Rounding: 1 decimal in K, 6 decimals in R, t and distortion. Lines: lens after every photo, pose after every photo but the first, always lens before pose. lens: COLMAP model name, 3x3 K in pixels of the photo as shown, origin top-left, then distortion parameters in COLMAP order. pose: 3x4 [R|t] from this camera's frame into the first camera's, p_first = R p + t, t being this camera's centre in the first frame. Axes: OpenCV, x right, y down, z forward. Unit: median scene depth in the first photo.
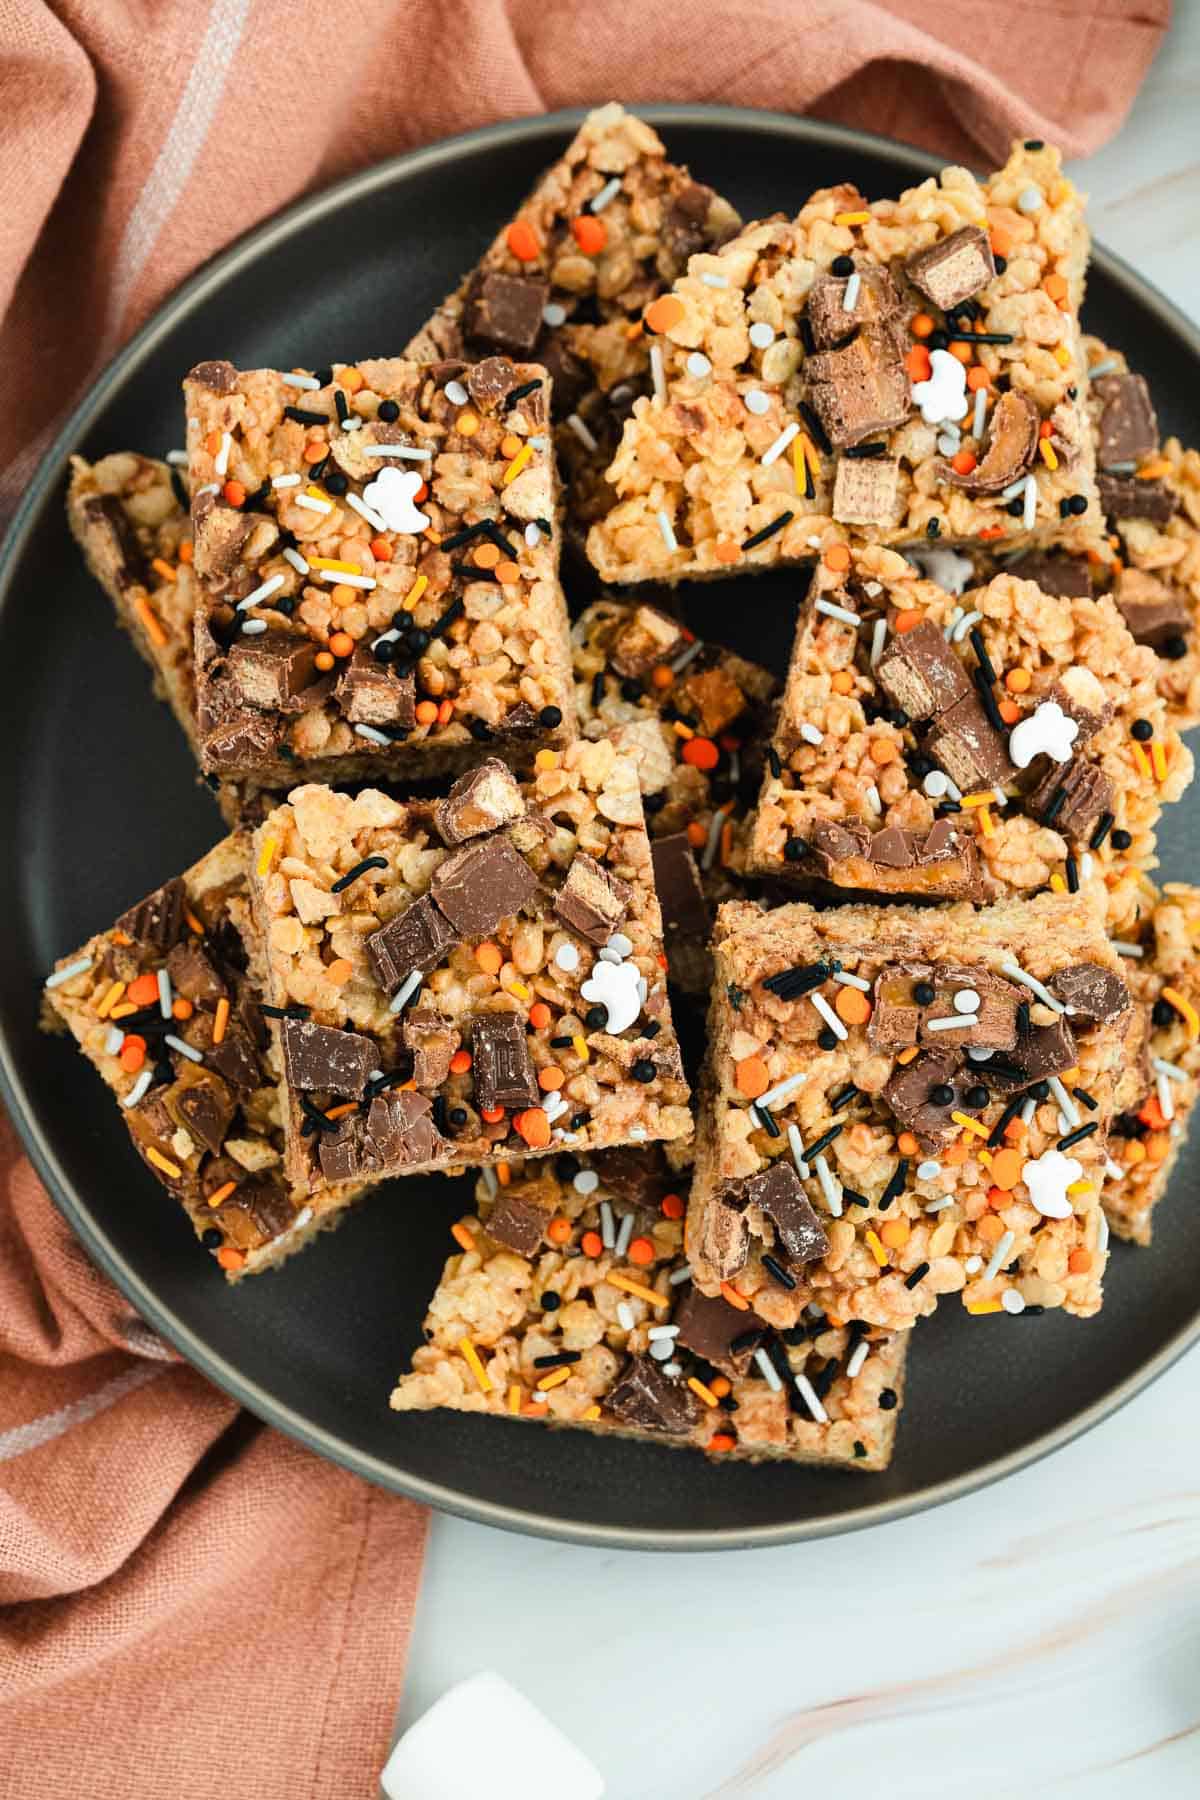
lens RADIAL K [[7571.9, 0, 600.9], [0, 7571.9, 851.5], [0, 0, 1]] dist [0.189421, -1.503520]
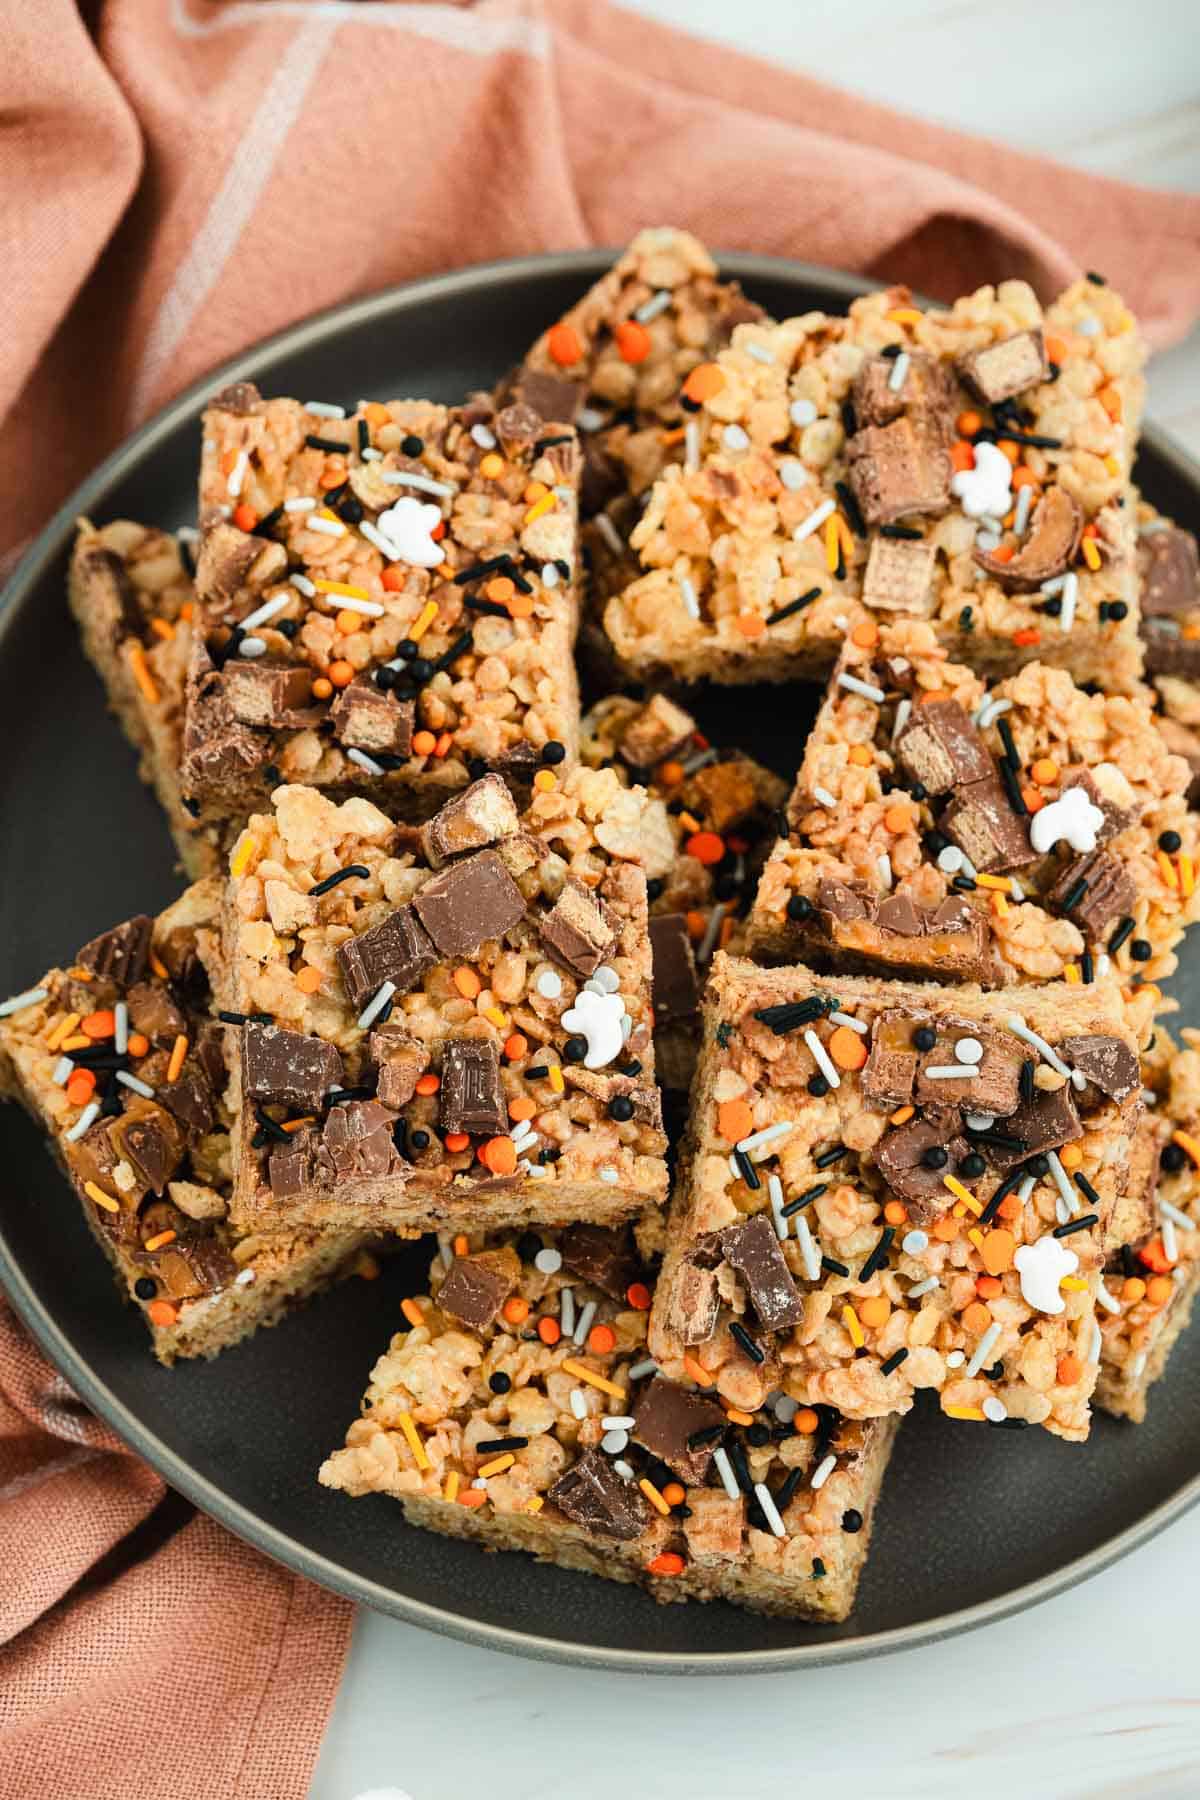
lens RADIAL K [[7571.9, 0, 600.9], [0, 7571.9, 851.5], [0, 0, 1]] dist [0.189421, -1.503520]
pose [[0.996597, 0.081335, -0.013394, 0.013020], [-0.081969, 0.960692, -0.265241, 0.244671], [-0.008706, 0.265436, 0.964089, 0.083239]]
